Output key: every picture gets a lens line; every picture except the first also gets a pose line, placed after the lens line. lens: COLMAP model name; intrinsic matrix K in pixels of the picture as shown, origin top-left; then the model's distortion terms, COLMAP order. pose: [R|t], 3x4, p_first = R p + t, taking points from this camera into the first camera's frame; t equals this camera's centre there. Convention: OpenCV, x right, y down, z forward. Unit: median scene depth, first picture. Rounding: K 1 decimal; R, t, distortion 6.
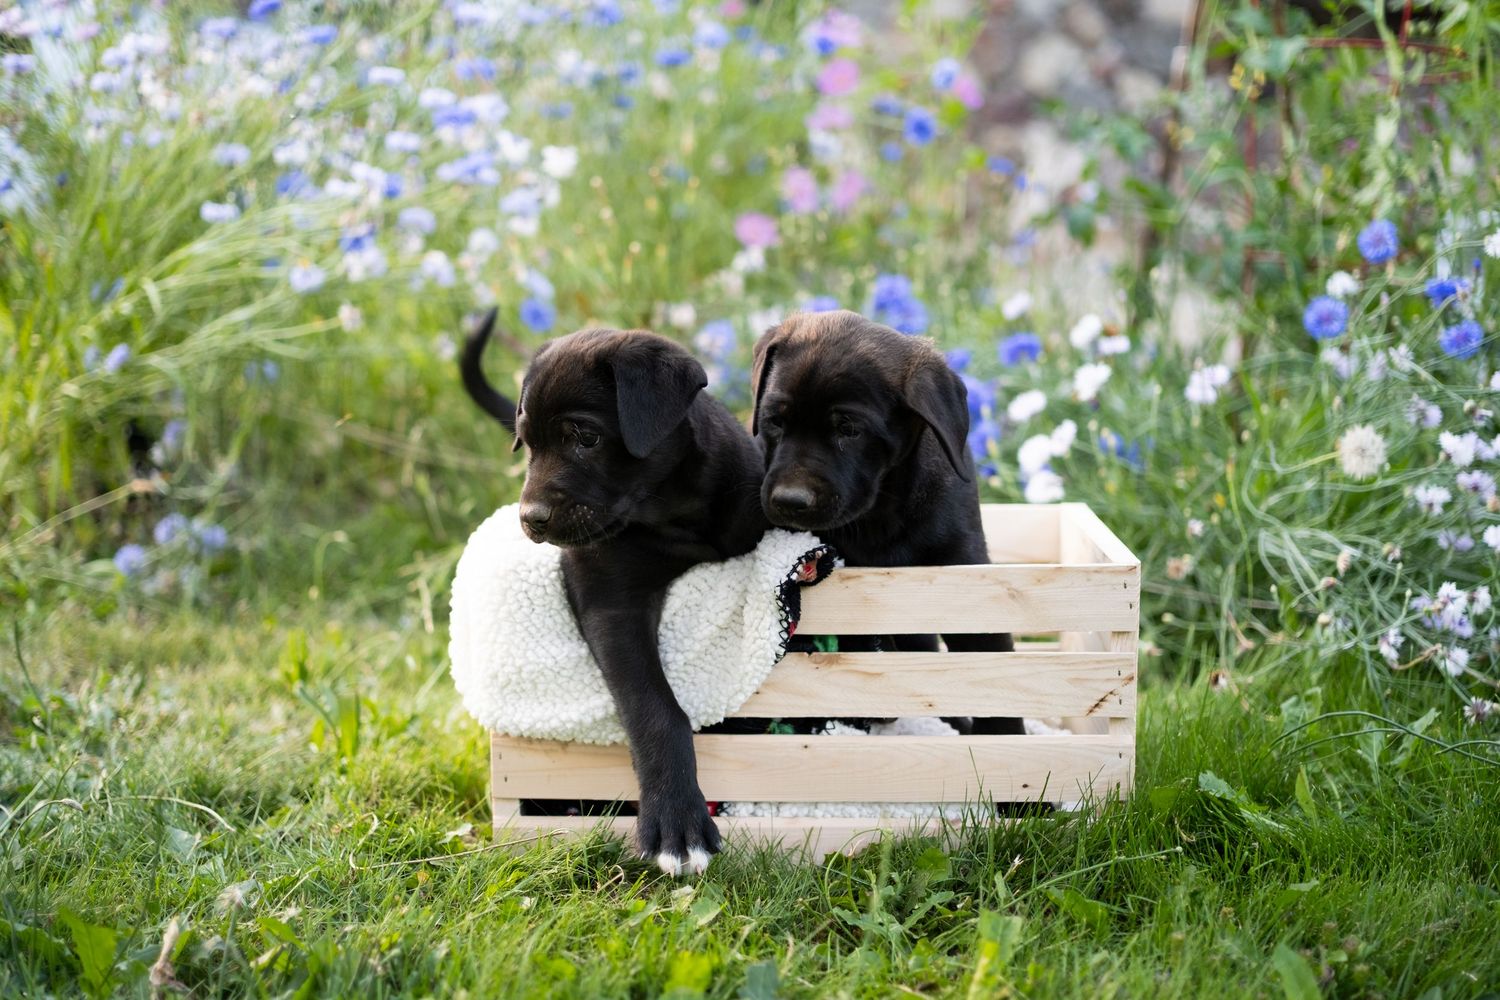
lens RADIAL K [[2433.8, 0, 750.0], [0, 2433.8, 500.0], [0, 0, 1]] dist [0.038315, 0.047983]
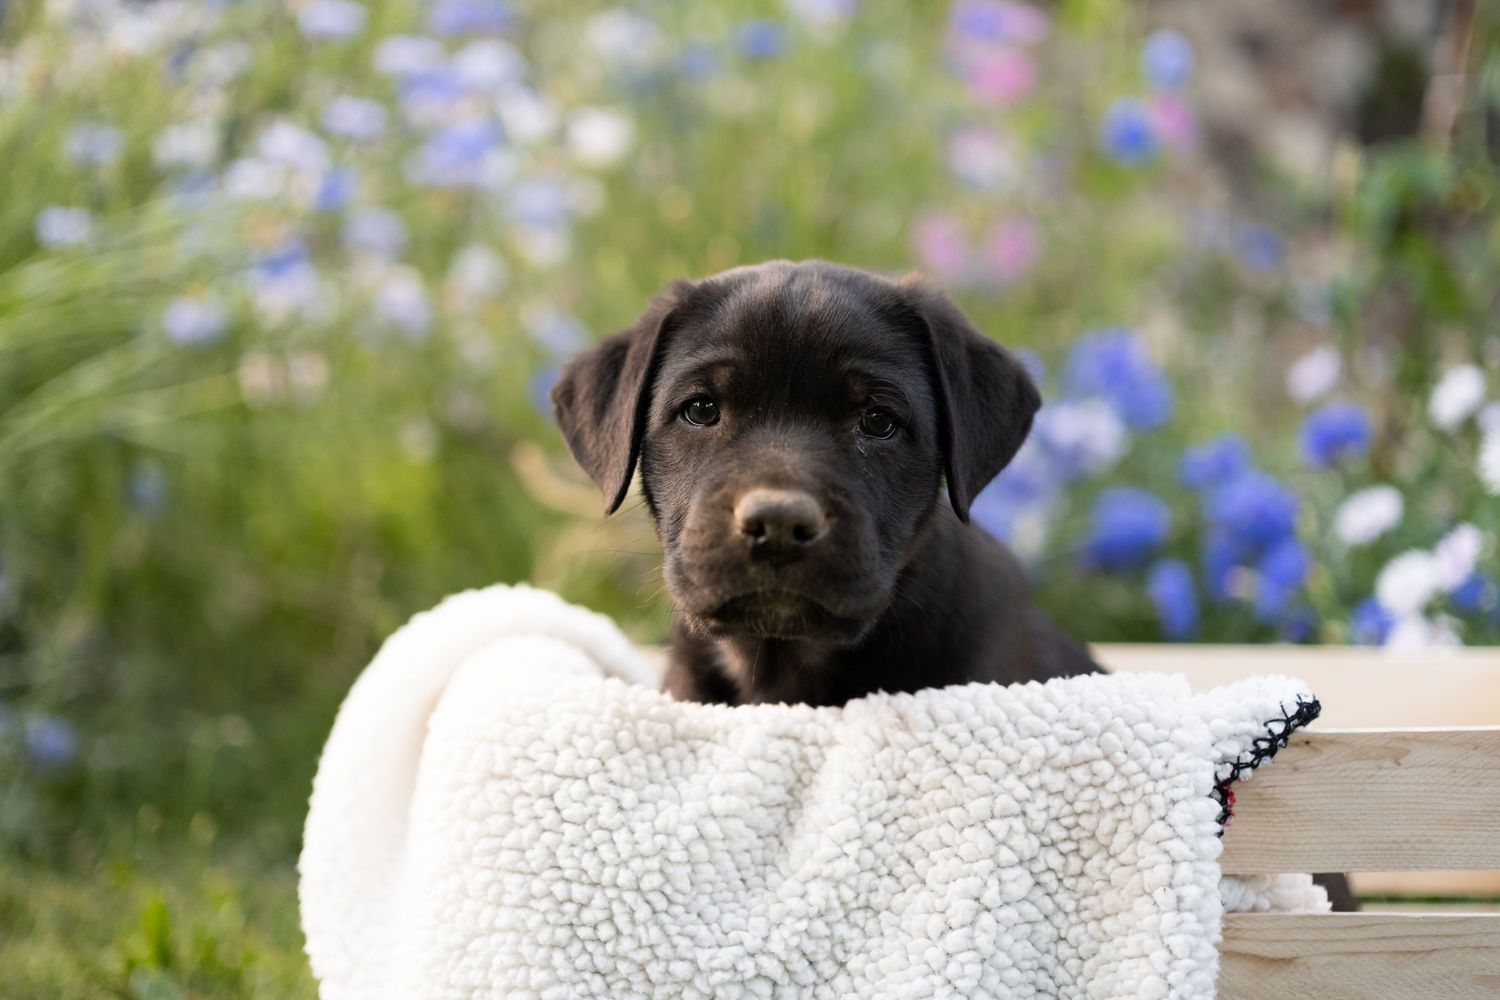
lens RADIAL K [[2574.1, 0, 755.7], [0, 2574.1, 544.8], [0, 0, 1]] dist [0.037972, 0.000138]
pose [[0.999995, 0.002588, -0.001745, -0.036110], [-0.002737, 0.995799, -0.091525, 0.026646], [0.001501, 0.091529, 0.995801, 0.341313]]
